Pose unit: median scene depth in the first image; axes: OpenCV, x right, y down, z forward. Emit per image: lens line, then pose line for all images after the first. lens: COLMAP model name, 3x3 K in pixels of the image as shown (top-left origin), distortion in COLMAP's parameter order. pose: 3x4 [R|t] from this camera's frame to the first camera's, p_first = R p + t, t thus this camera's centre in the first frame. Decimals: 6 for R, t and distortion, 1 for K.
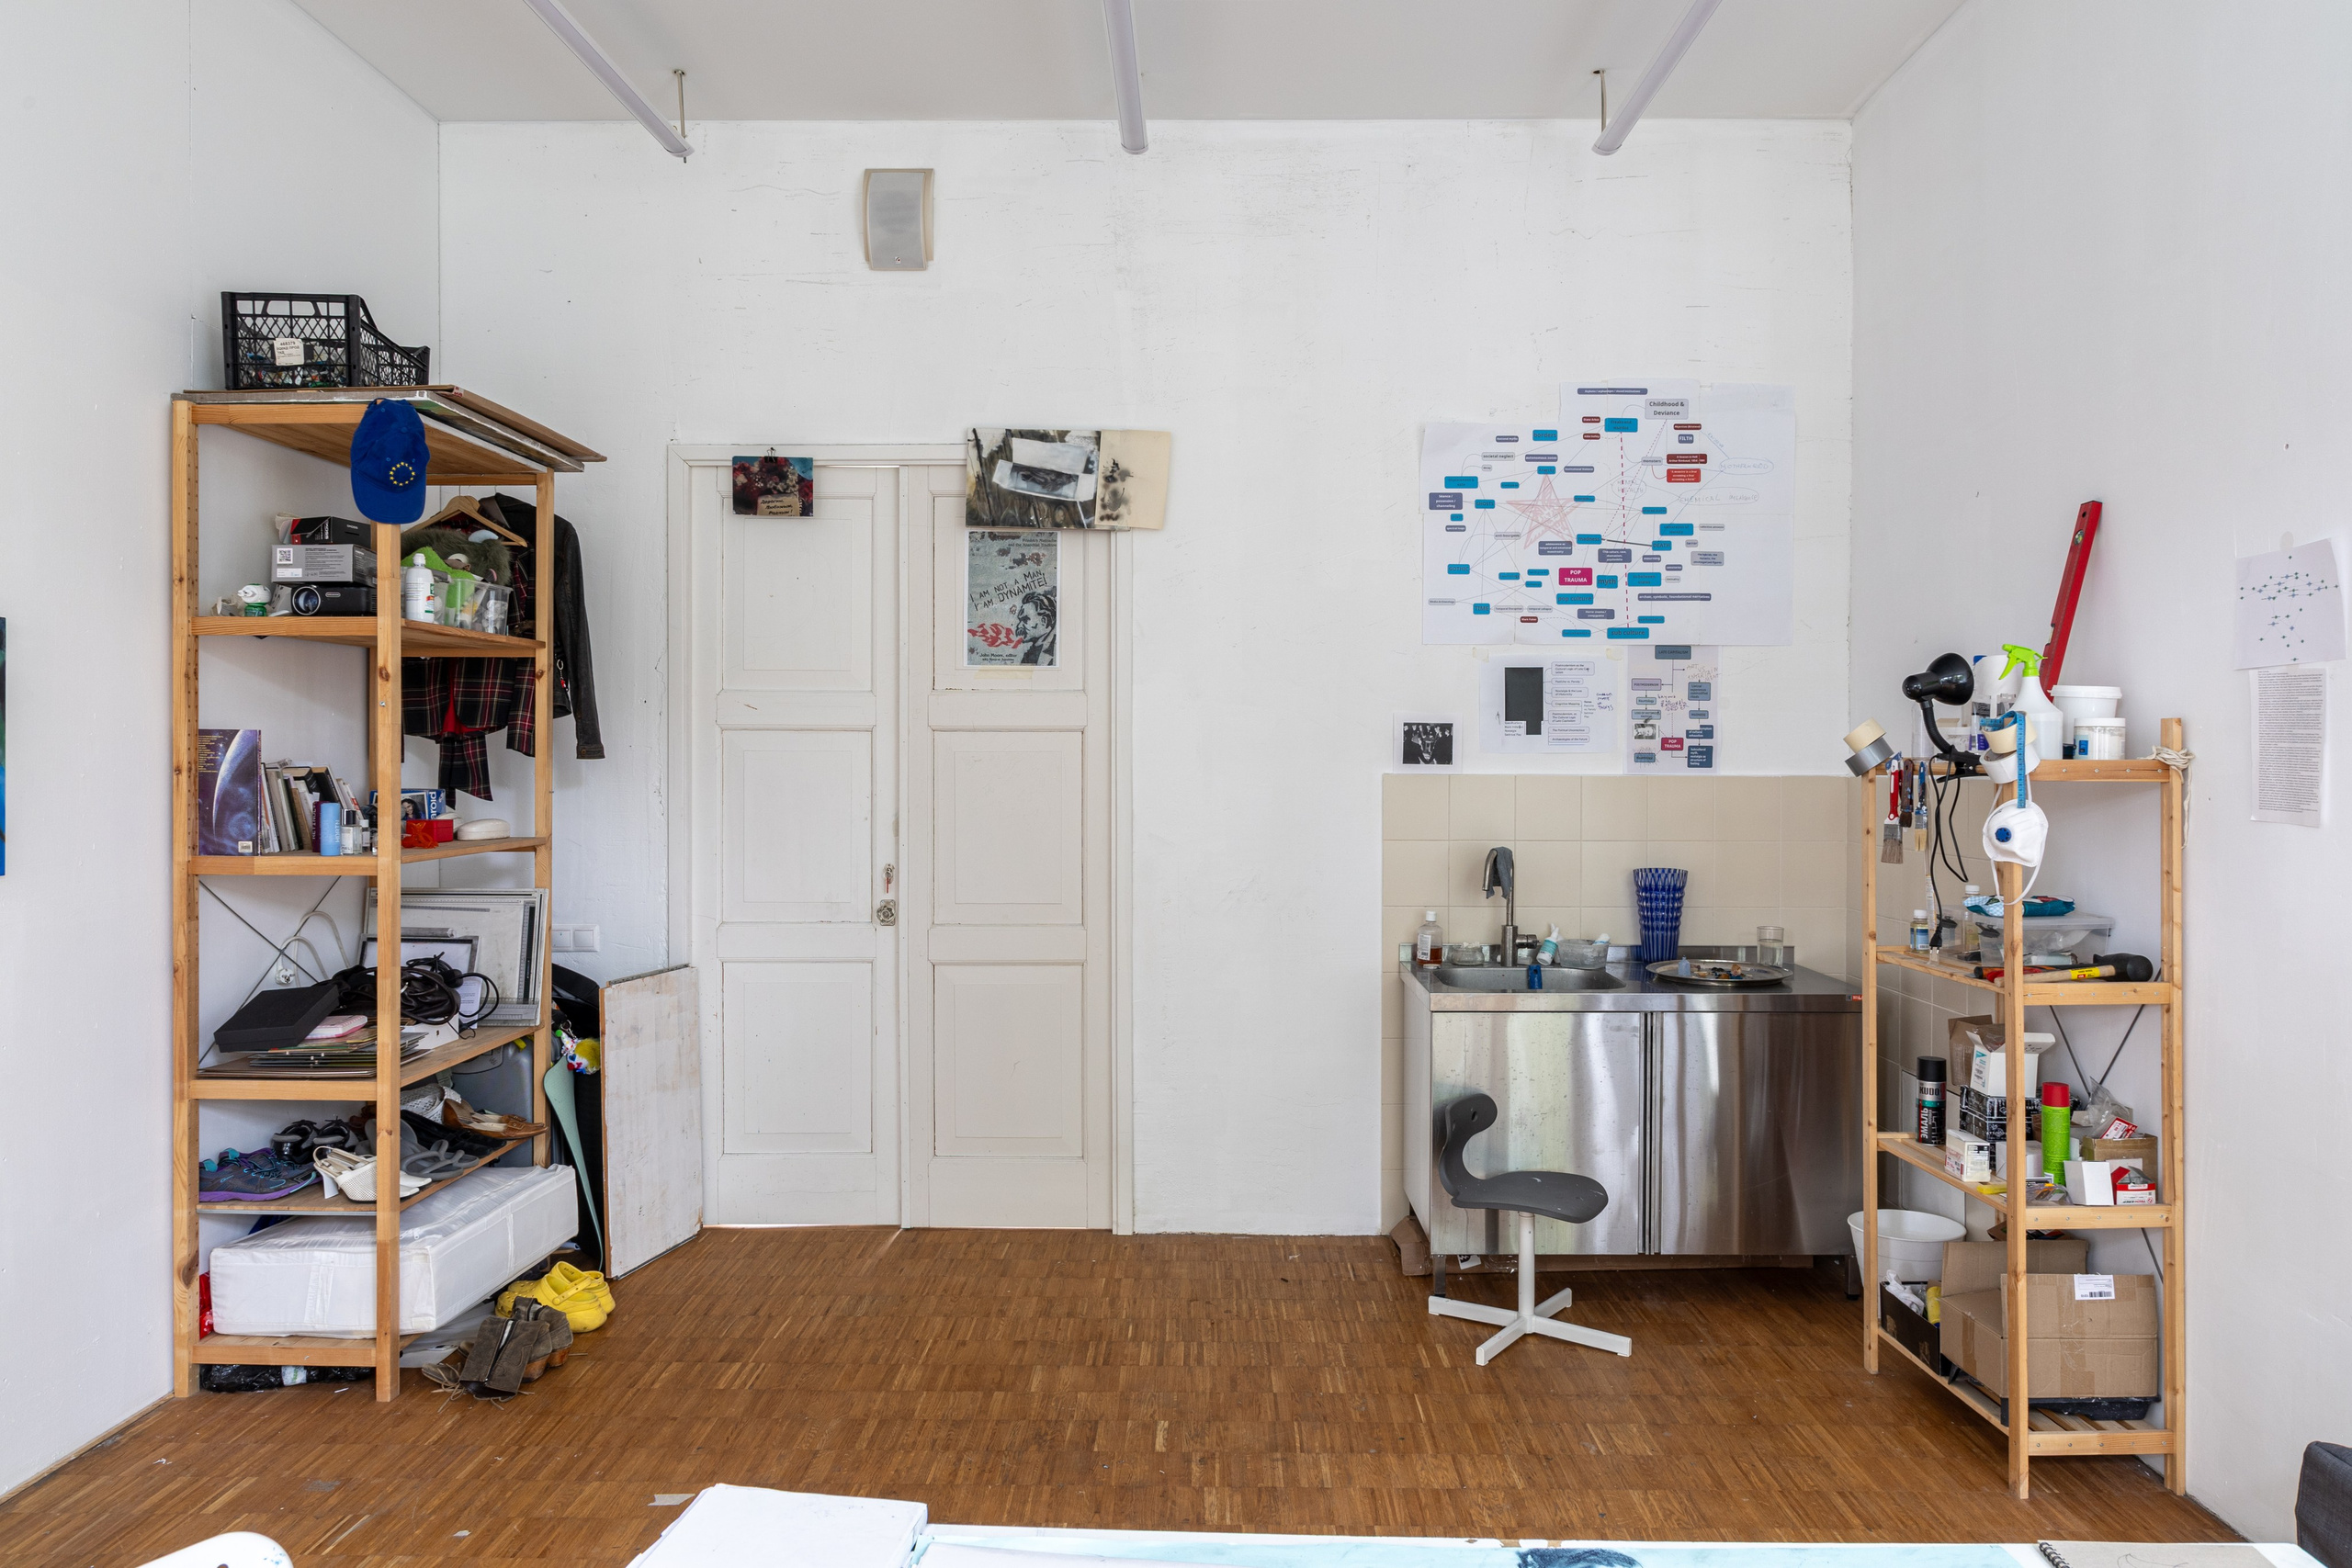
lens RADIAL K [[1653.7, 0, 1145.9], [0, 1653.7, 760.7], [0, 0, 1]] dist [-0.016490, 0.009507]
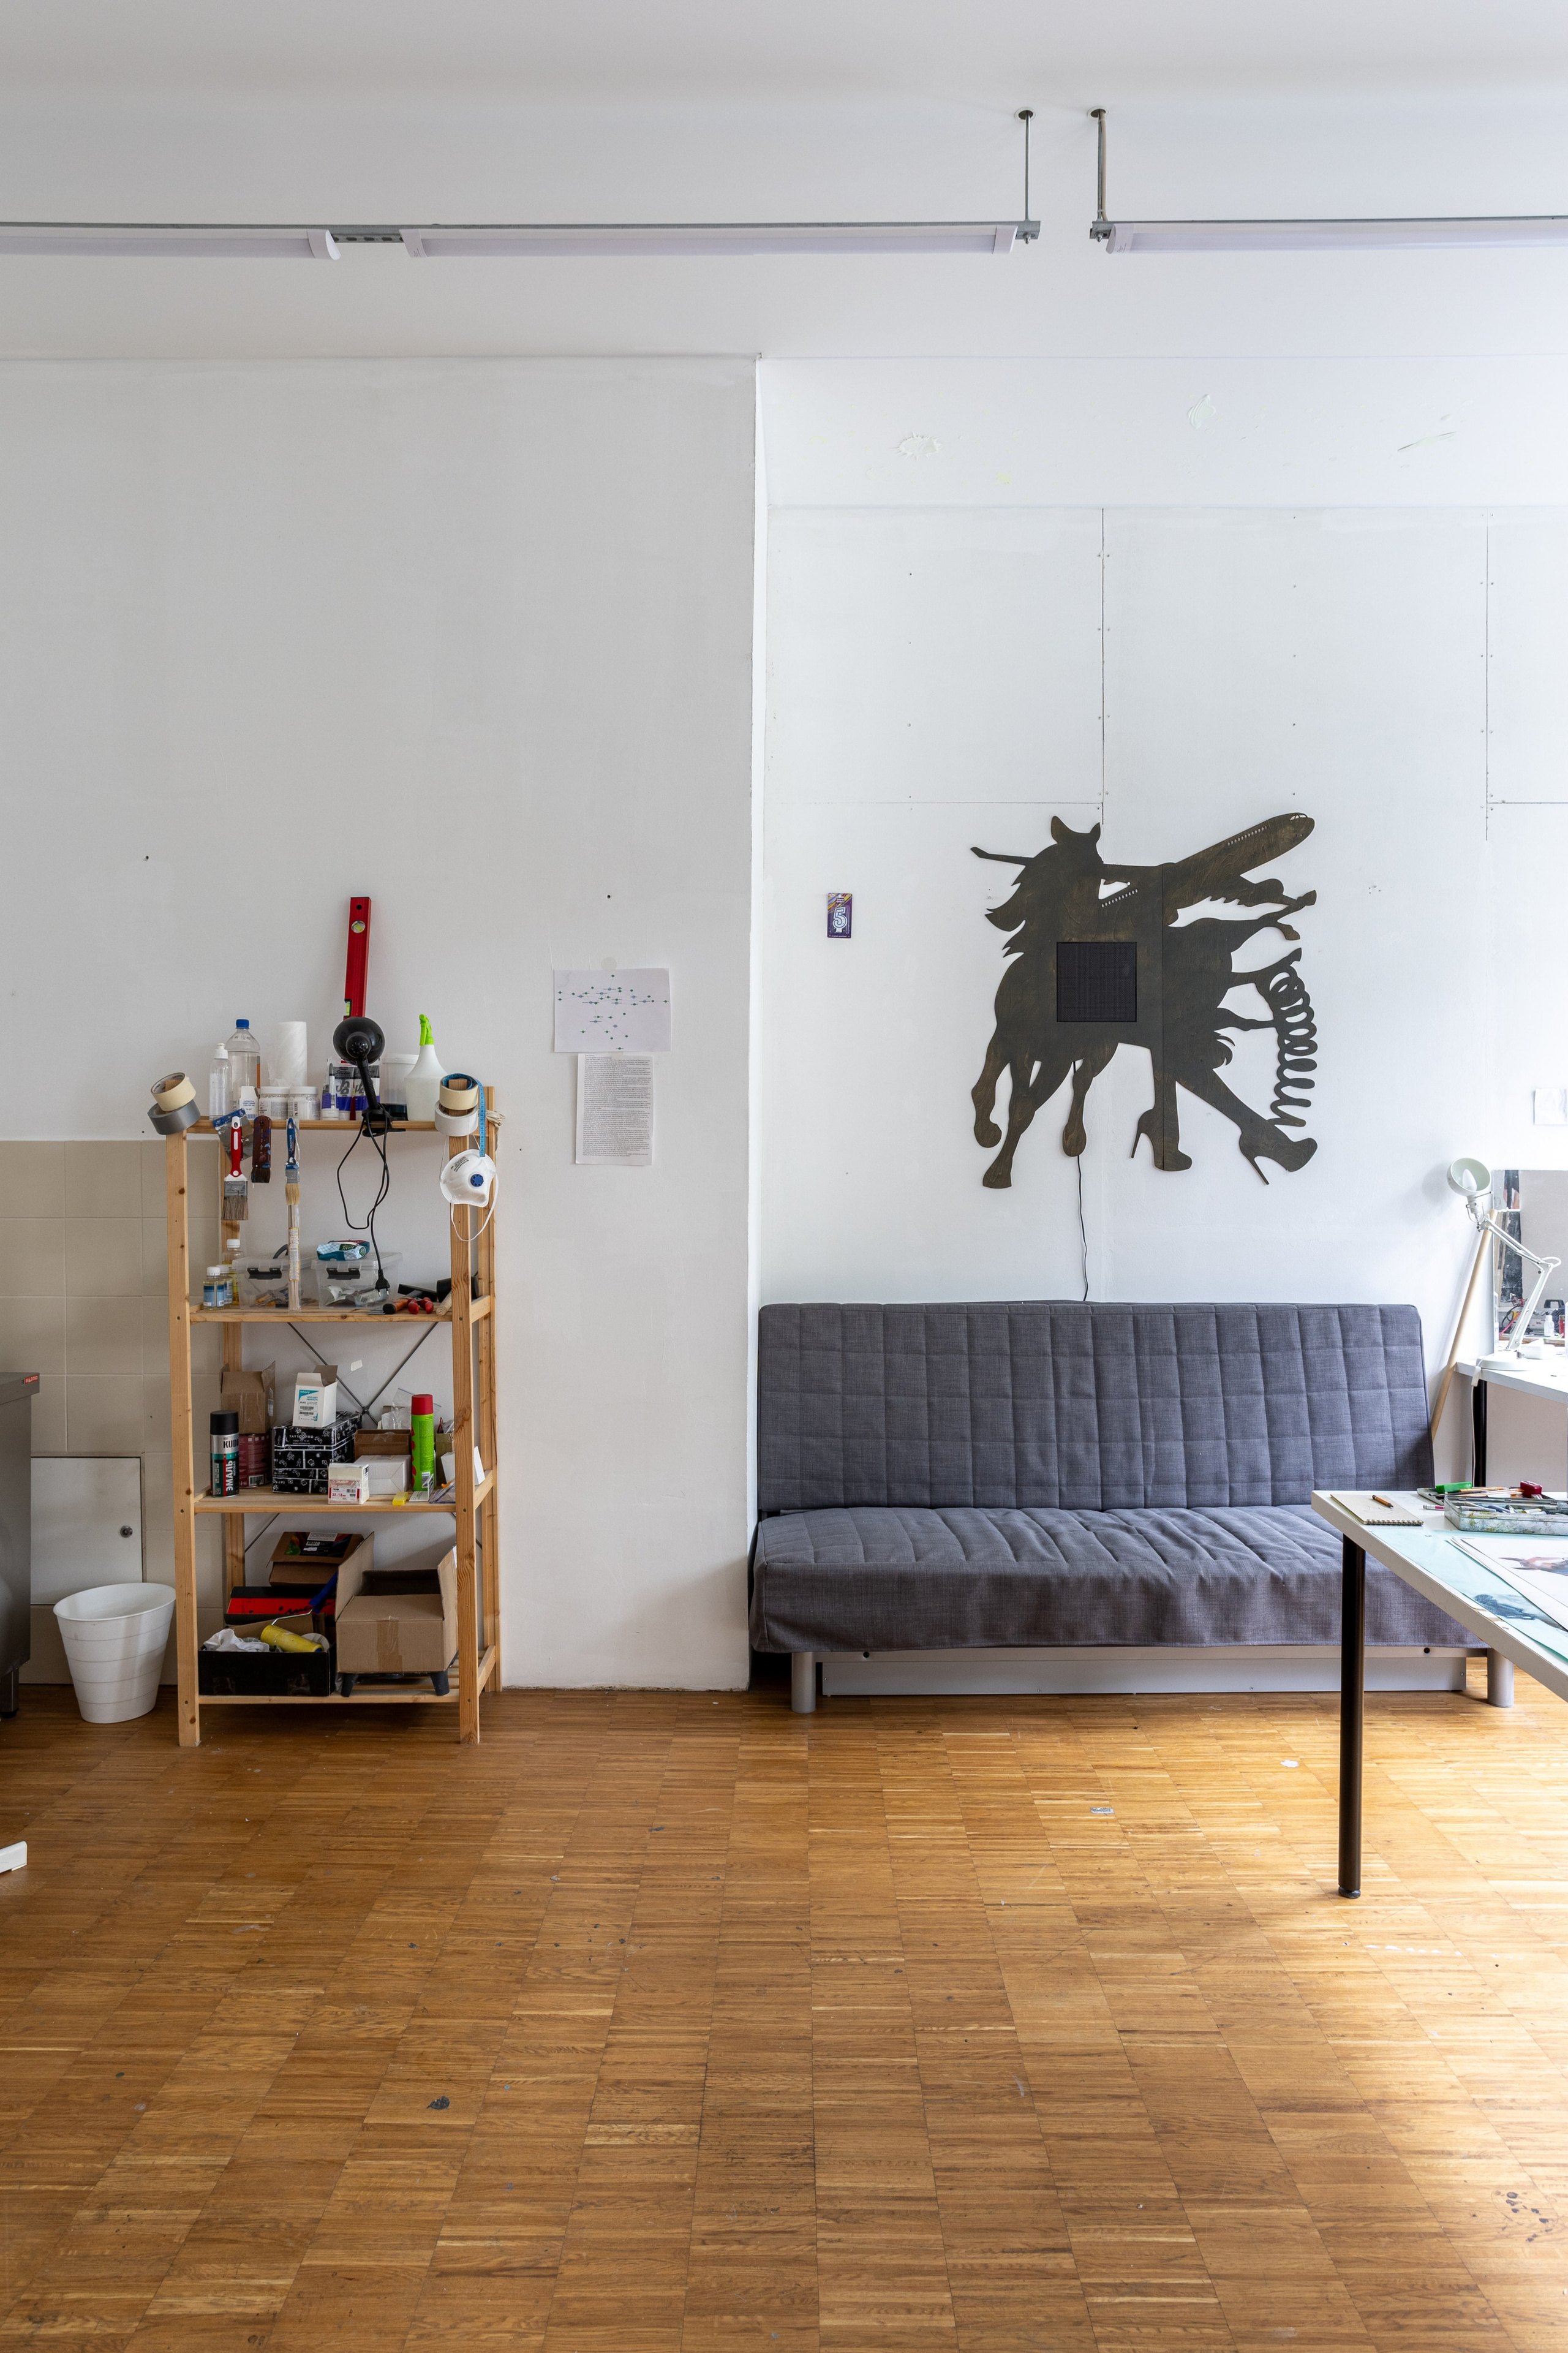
lens RADIAL K [[1372.5, 0, 788.1], [0, 1372.5, 1186.1], [0, 0, 1]] dist [-0.026967, 0.023239]
pose [[-0.017612, -0.027340, 0.999471, -0.290512], [0.000544, 0.999626, 0.027354, 0.014654], [-0.999845, 0.001025, -0.017590, 0.521706]]
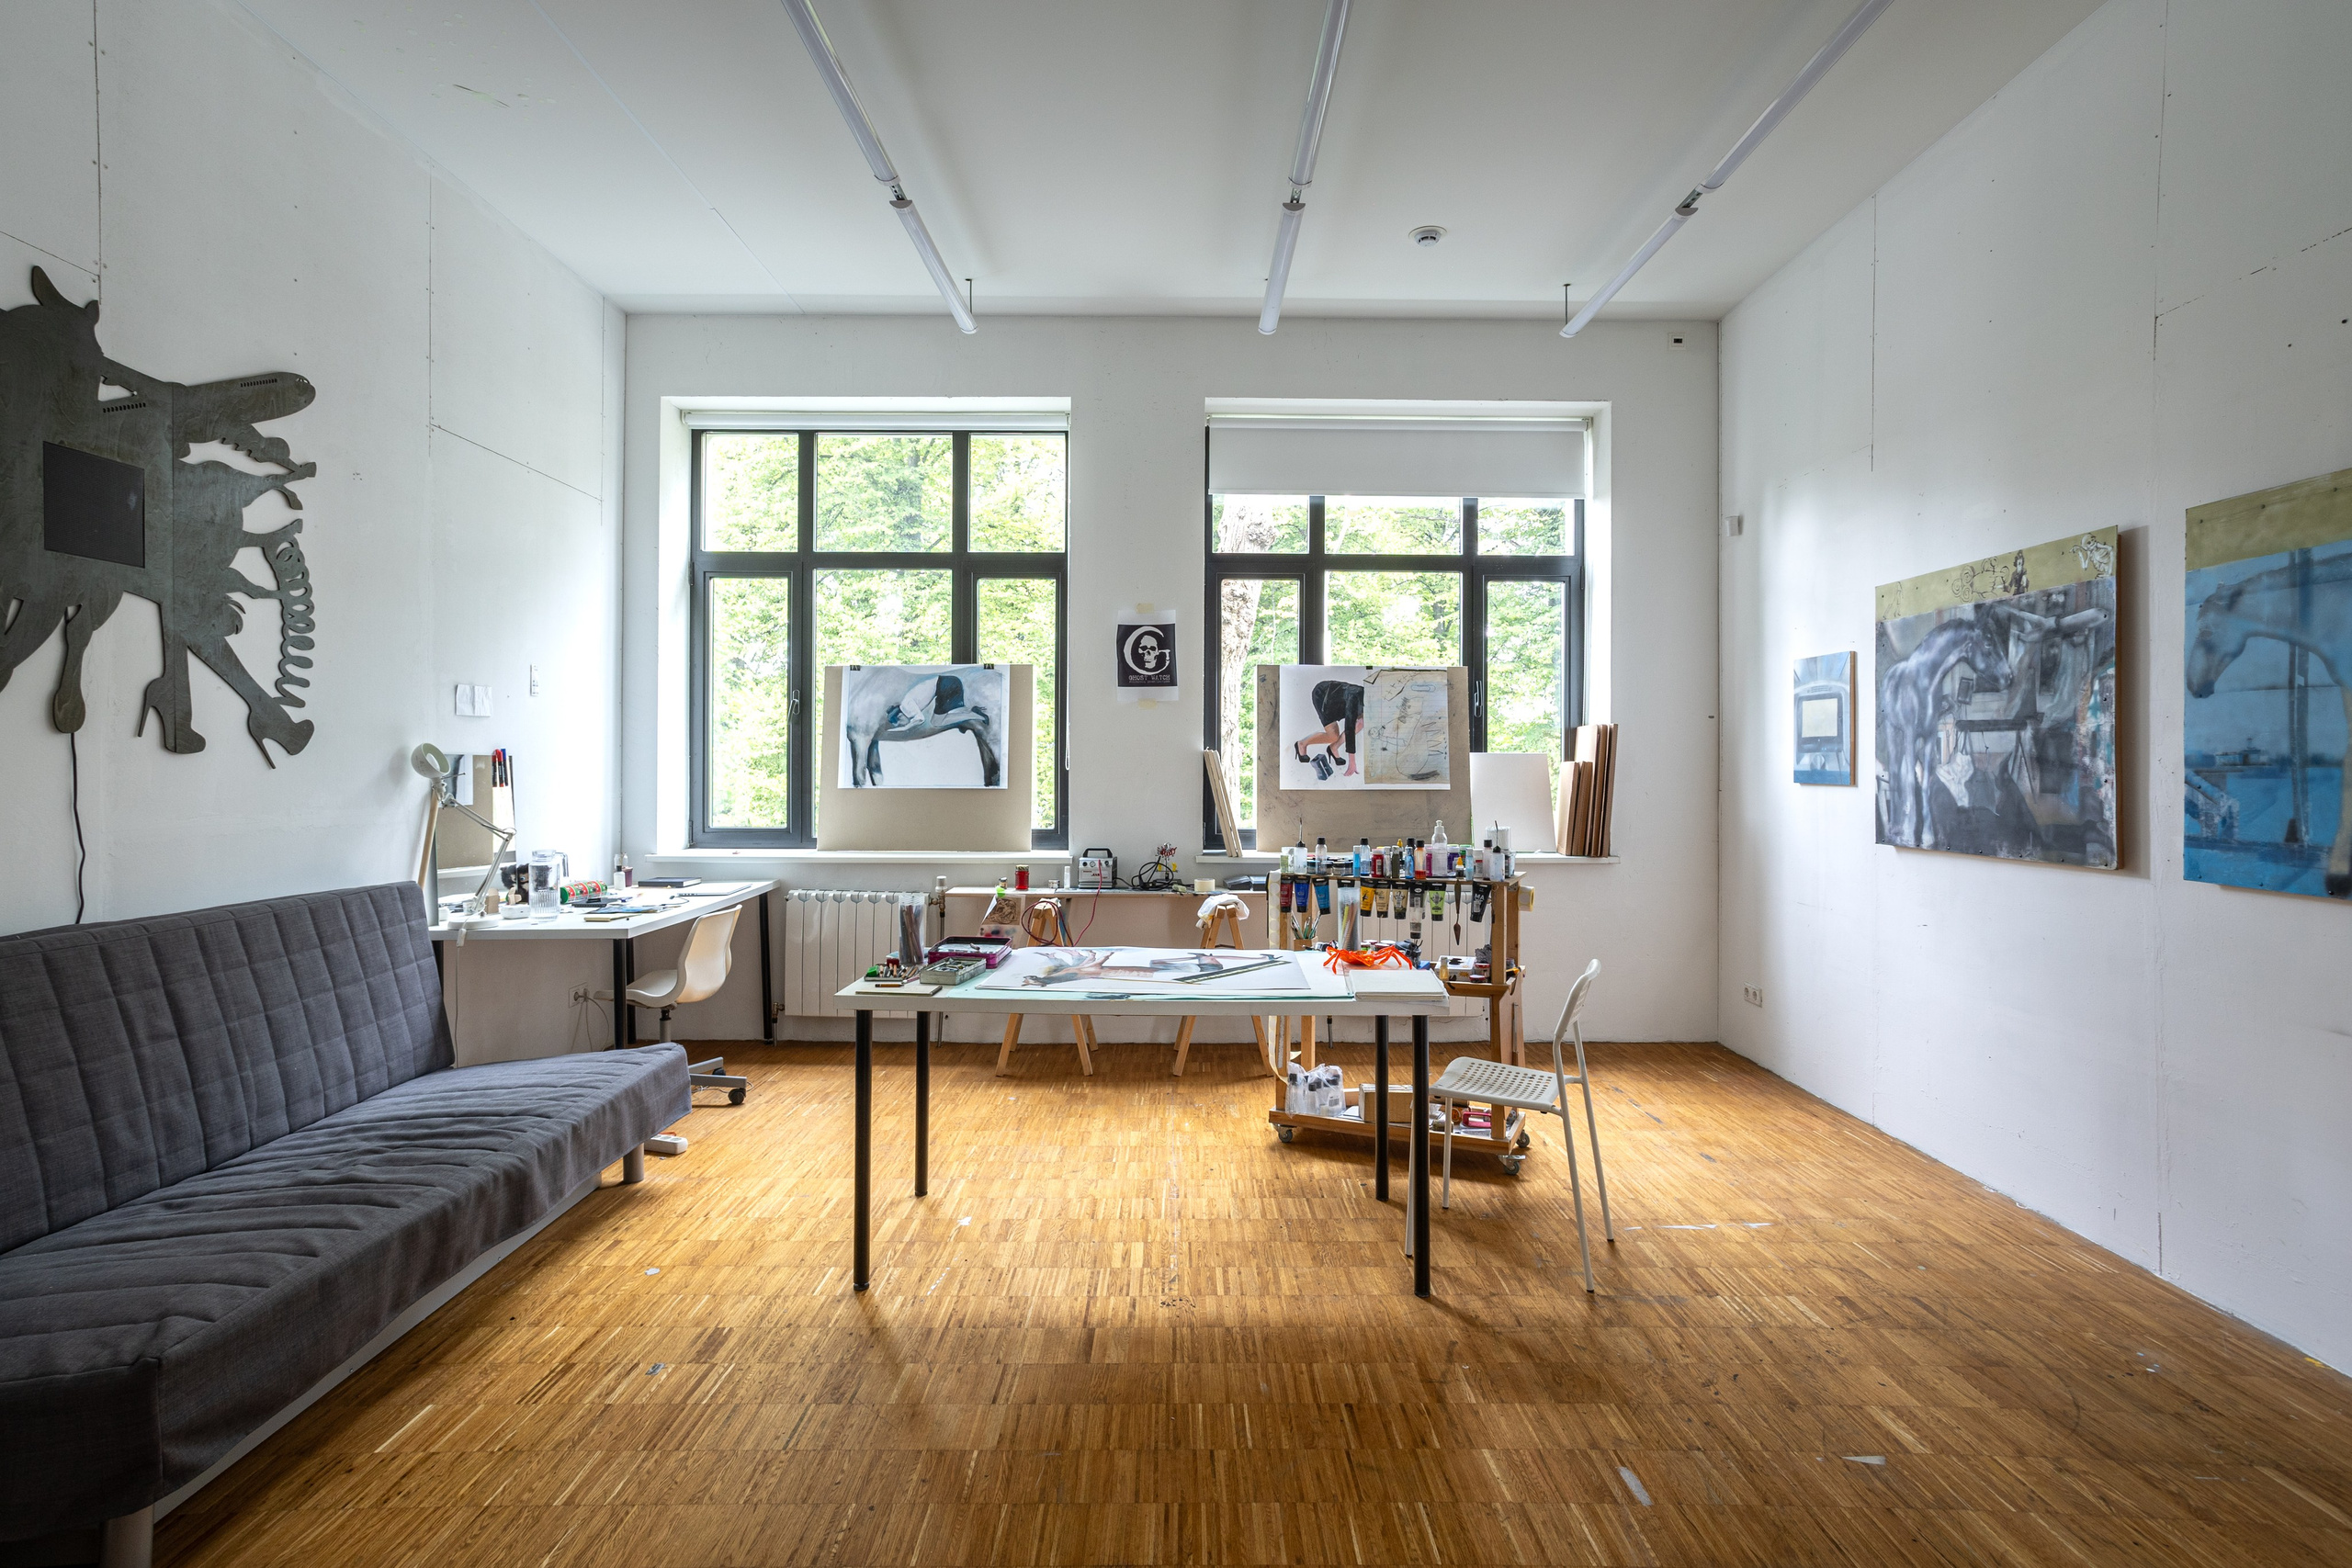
lens RADIAL K [[1170.2, 0, 1162.3], [0, 1170.2, 756.1], [0, 0, 1]] dist [-0.040013, 0.021854]
pose [[-0.999913, -0.006834, -0.011241, 0.062618], [-0.006789, 0.999969, -0.003986, 0.029483], [0.011268, -0.003909, -0.999929, 0.879719]]
